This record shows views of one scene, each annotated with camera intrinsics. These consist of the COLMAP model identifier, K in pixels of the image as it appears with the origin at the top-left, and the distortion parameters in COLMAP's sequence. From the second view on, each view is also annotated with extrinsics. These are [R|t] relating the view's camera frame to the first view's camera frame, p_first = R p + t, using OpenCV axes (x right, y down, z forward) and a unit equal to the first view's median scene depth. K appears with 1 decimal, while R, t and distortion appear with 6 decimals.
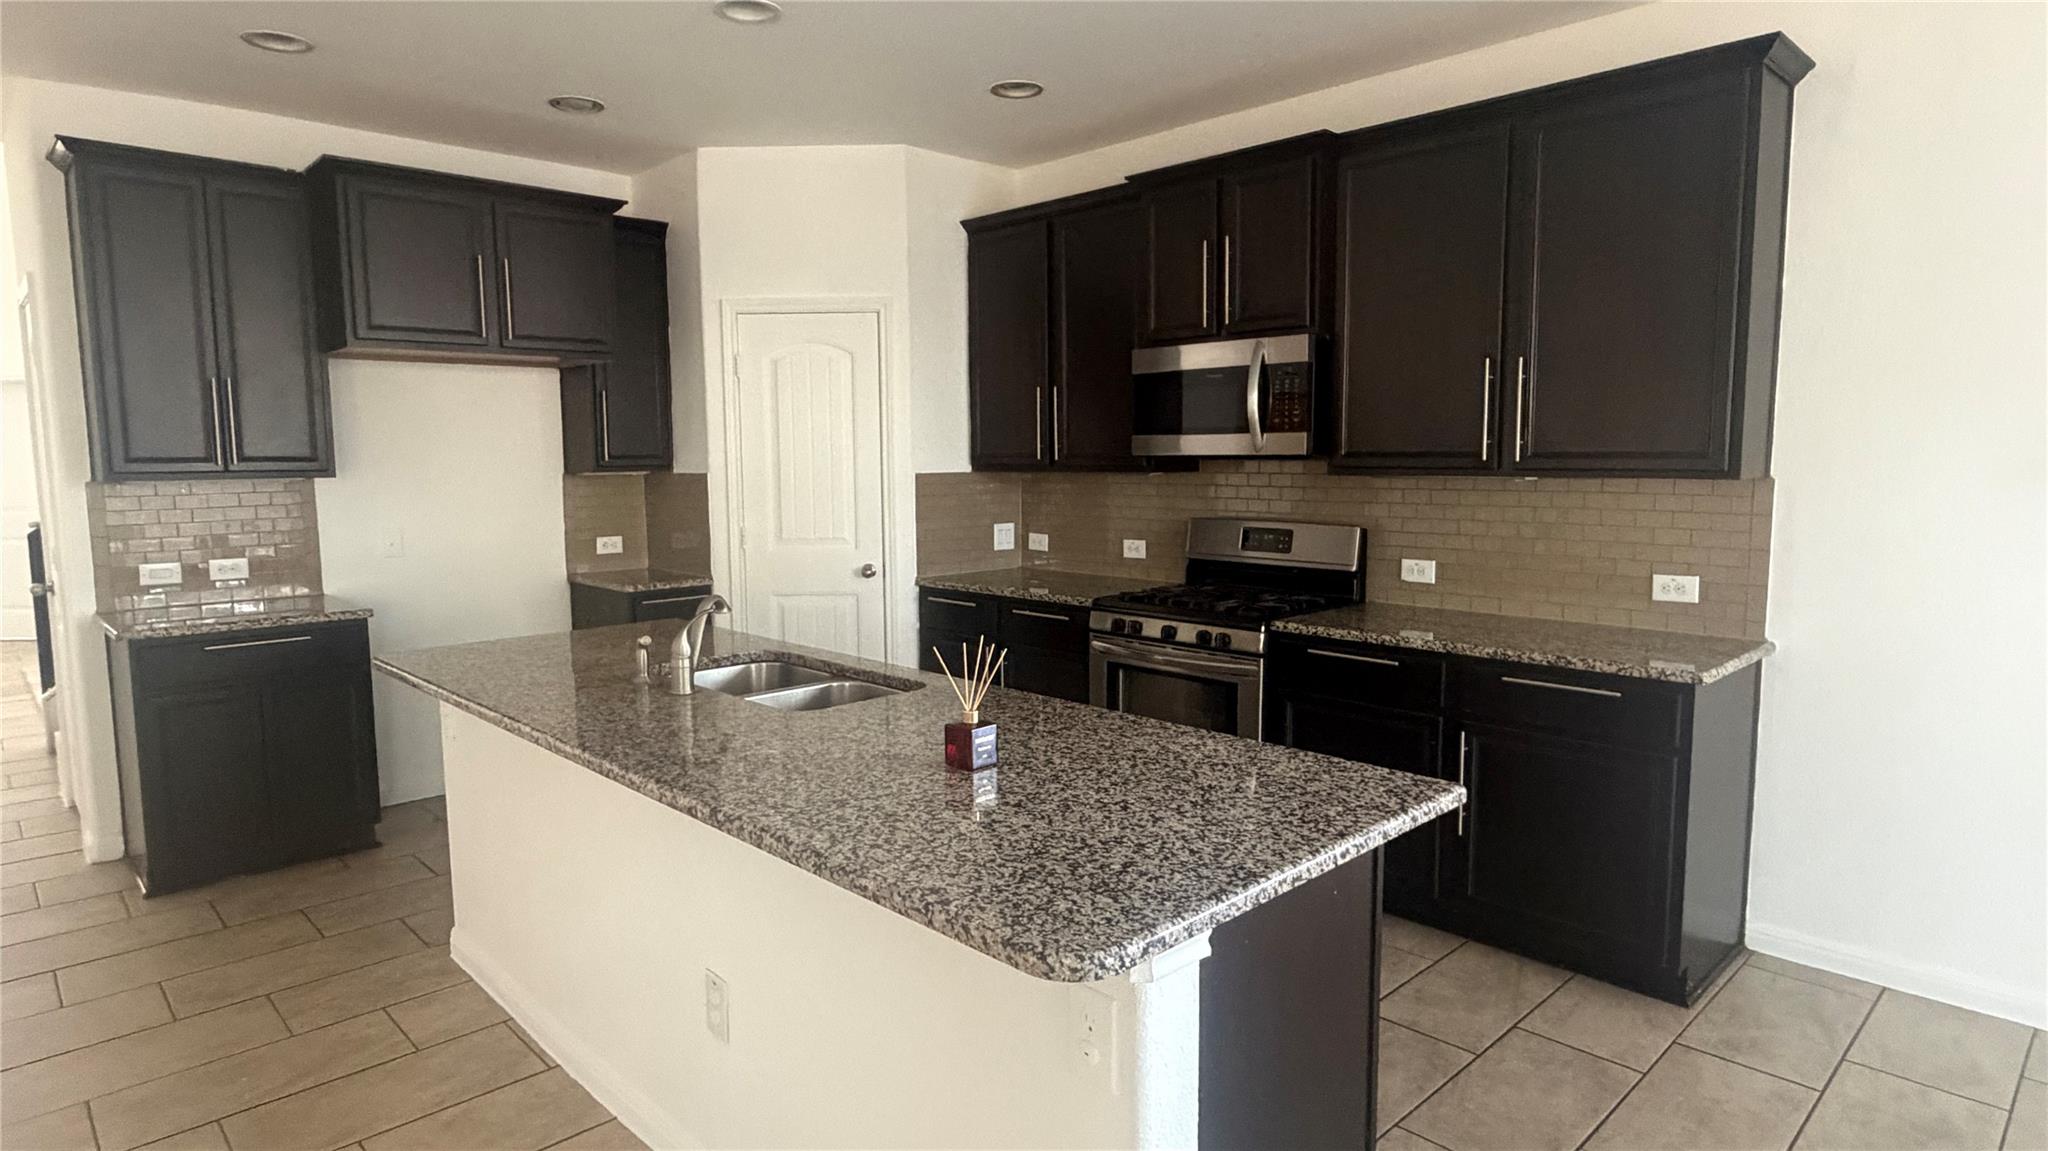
lens RADIAL K [[1129.7, 0, 1024.0], [0, 1129.7, 575.5], [0, 0, 1]] dist [-0.002405, 0.000314]
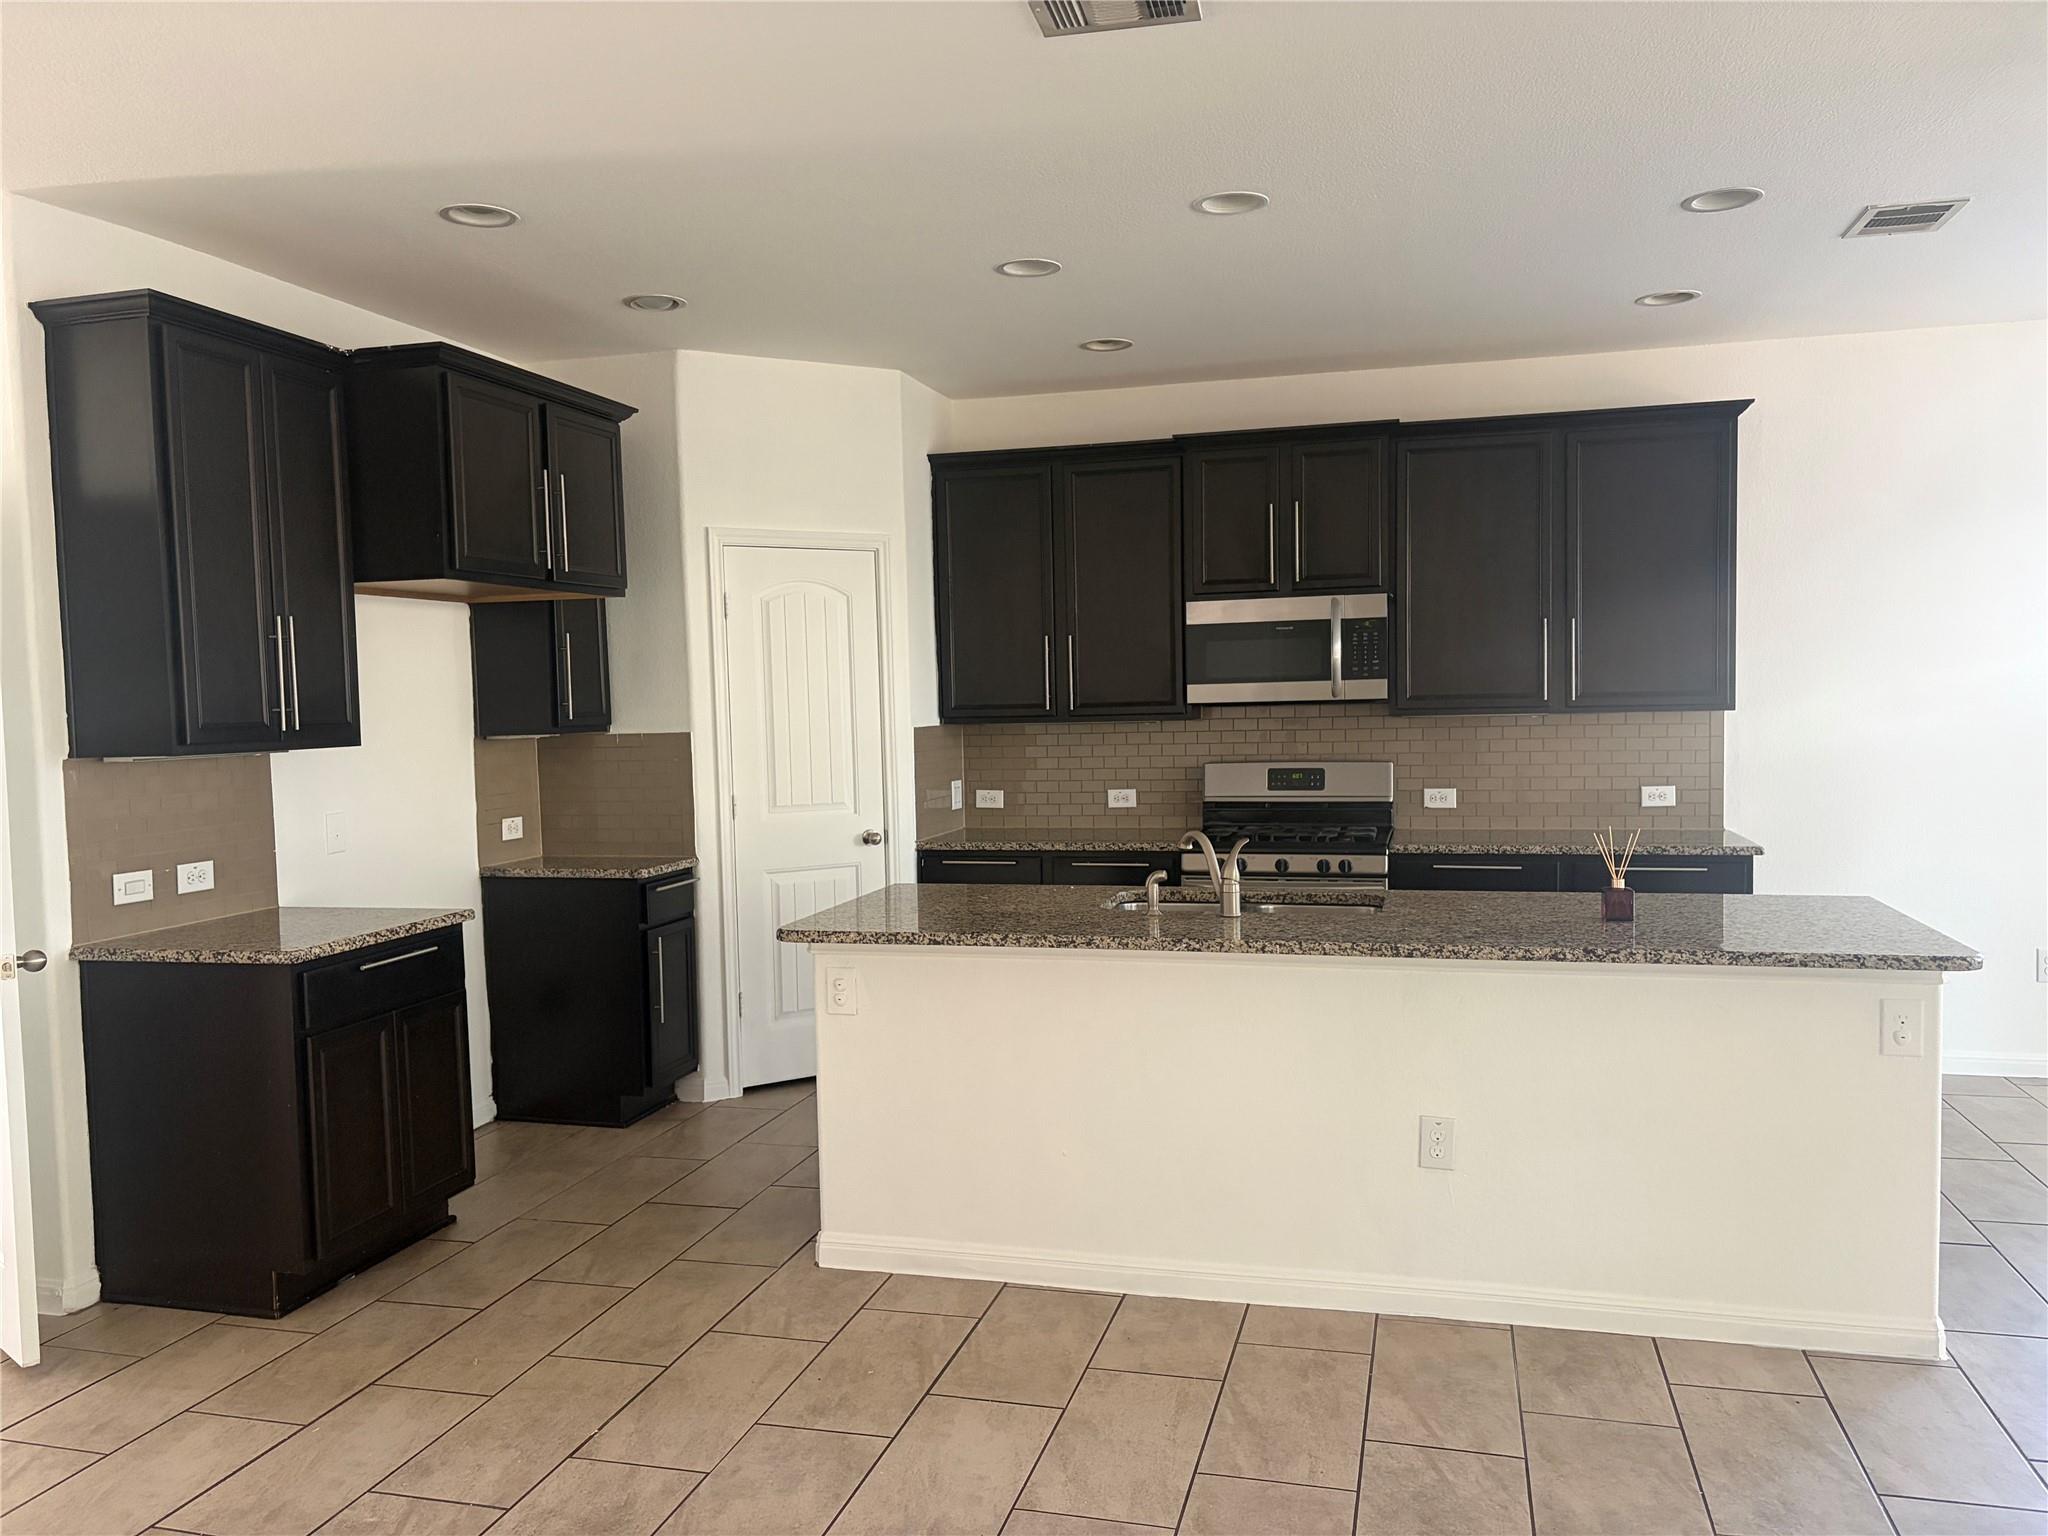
lens RADIAL K [[1542.0, 0, 1023.3], [0, 1542.0, 789.7], [0, 0, 1]] dist [0.025797, -0.002655]
pose [[0.857339, -0.043529, 0.512909, -0.824475], [0.071702, 0.996803, -0.035255, 0.012488], [-0.509734, 0.067002, 0.857719, -0.133612]]
